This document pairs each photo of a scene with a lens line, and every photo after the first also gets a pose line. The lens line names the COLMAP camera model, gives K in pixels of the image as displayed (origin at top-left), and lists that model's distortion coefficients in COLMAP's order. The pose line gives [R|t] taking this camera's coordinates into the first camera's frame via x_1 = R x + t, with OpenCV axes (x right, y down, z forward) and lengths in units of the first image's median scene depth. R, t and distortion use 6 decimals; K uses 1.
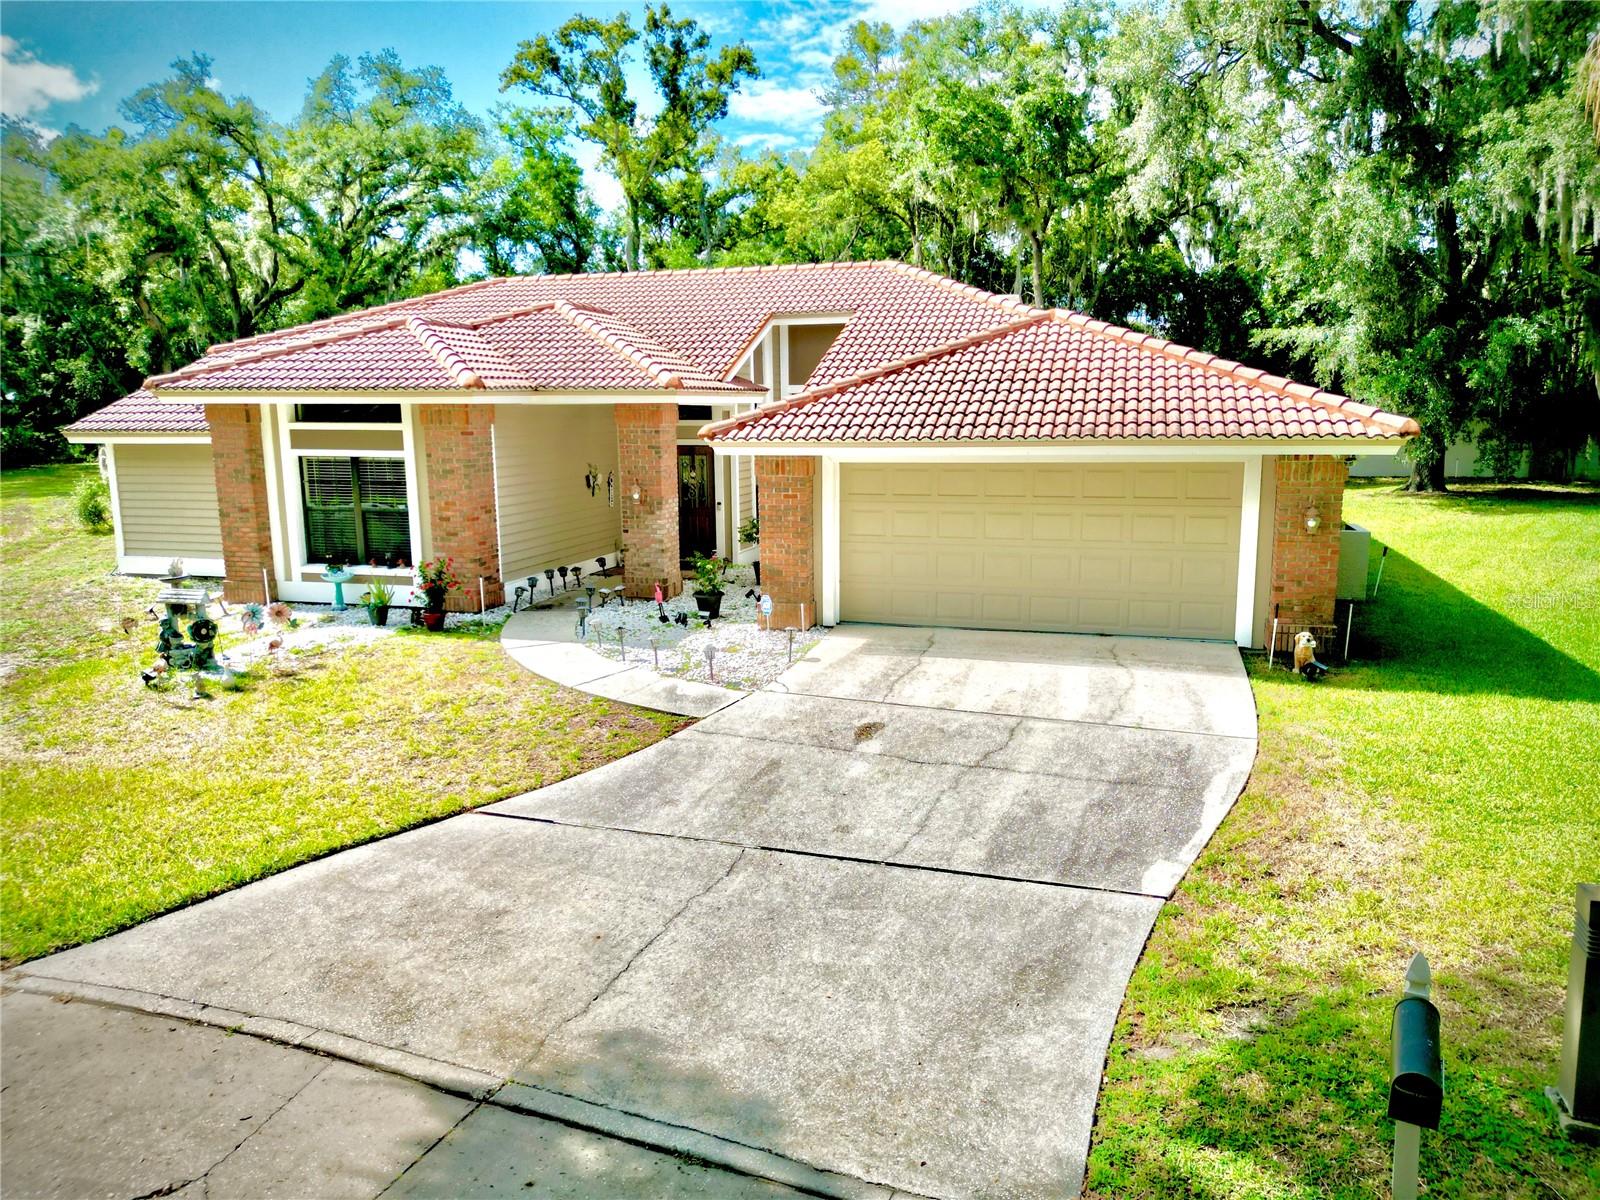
lens RADIAL K [[1162.1, 0, 769.2], [0, 1162.1, 522.7], [0, 0, 1]] dist [0.033062, -0.006066]
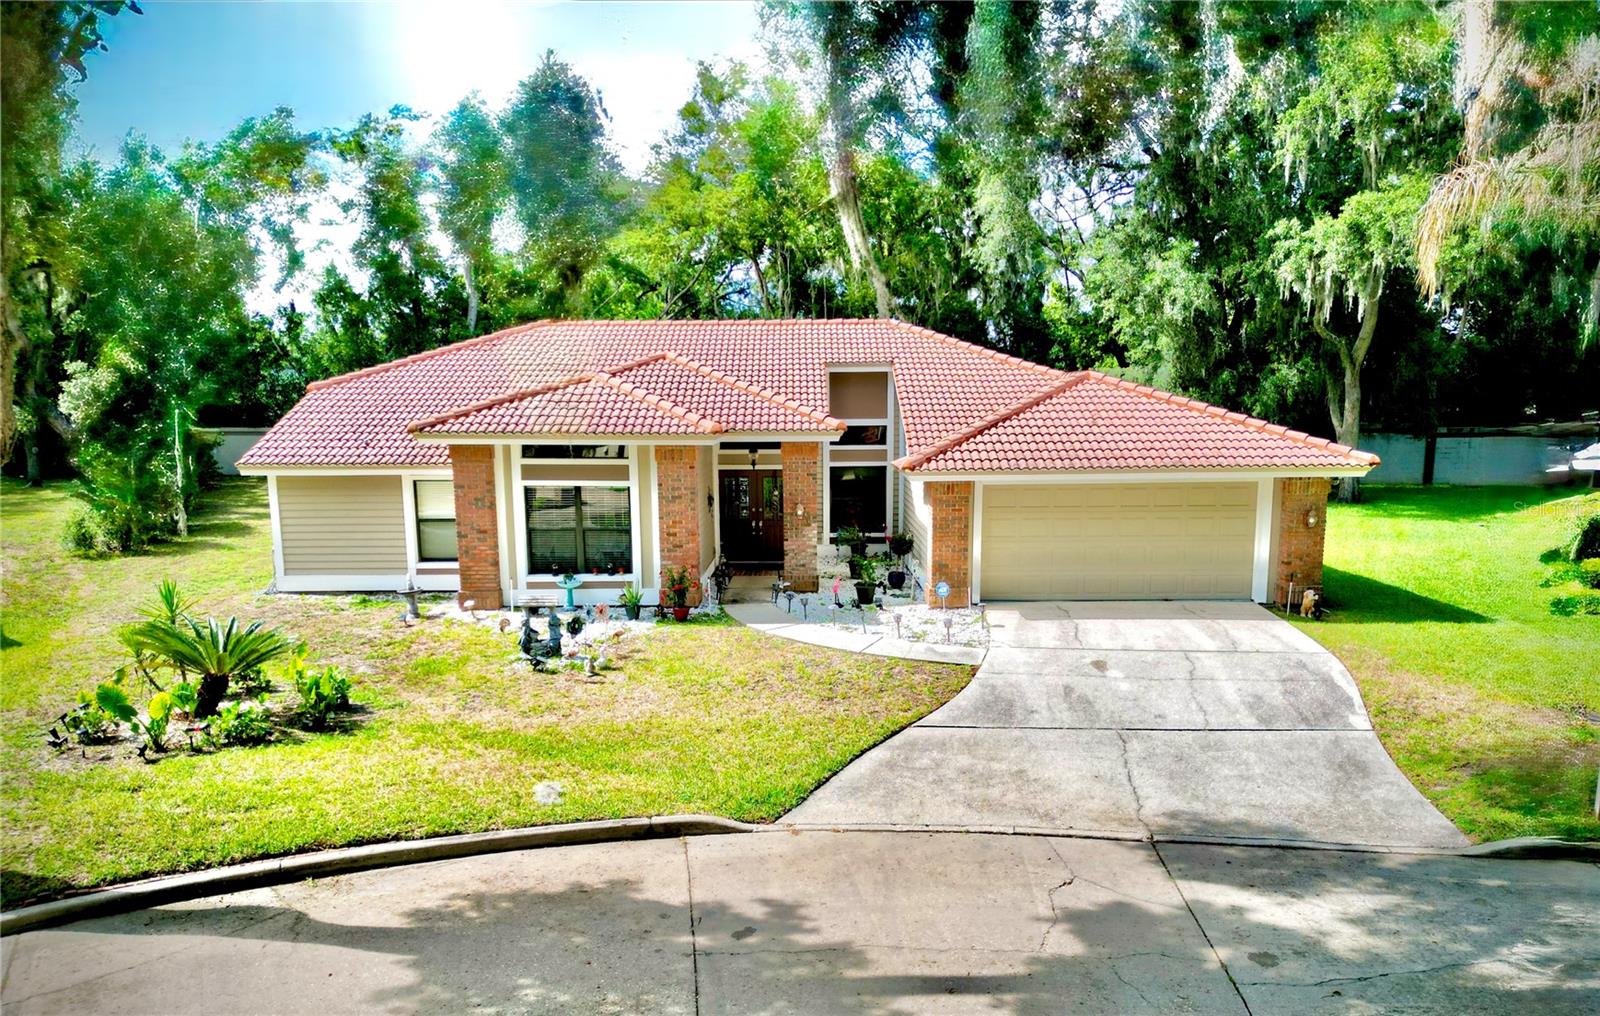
lens RADIAL K [[1132.0, 0, 798.8], [0, 1132.0, 507.8], [0, 0, 1]] dist [0.010671, -0.005098]
pose [[0.966685, -0.022408, 0.254986, -0.566143], [0.026940, 0.999535, -0.014292, -0.012924], [-0.254548, 0.020685, 0.966839, -0.282682]]
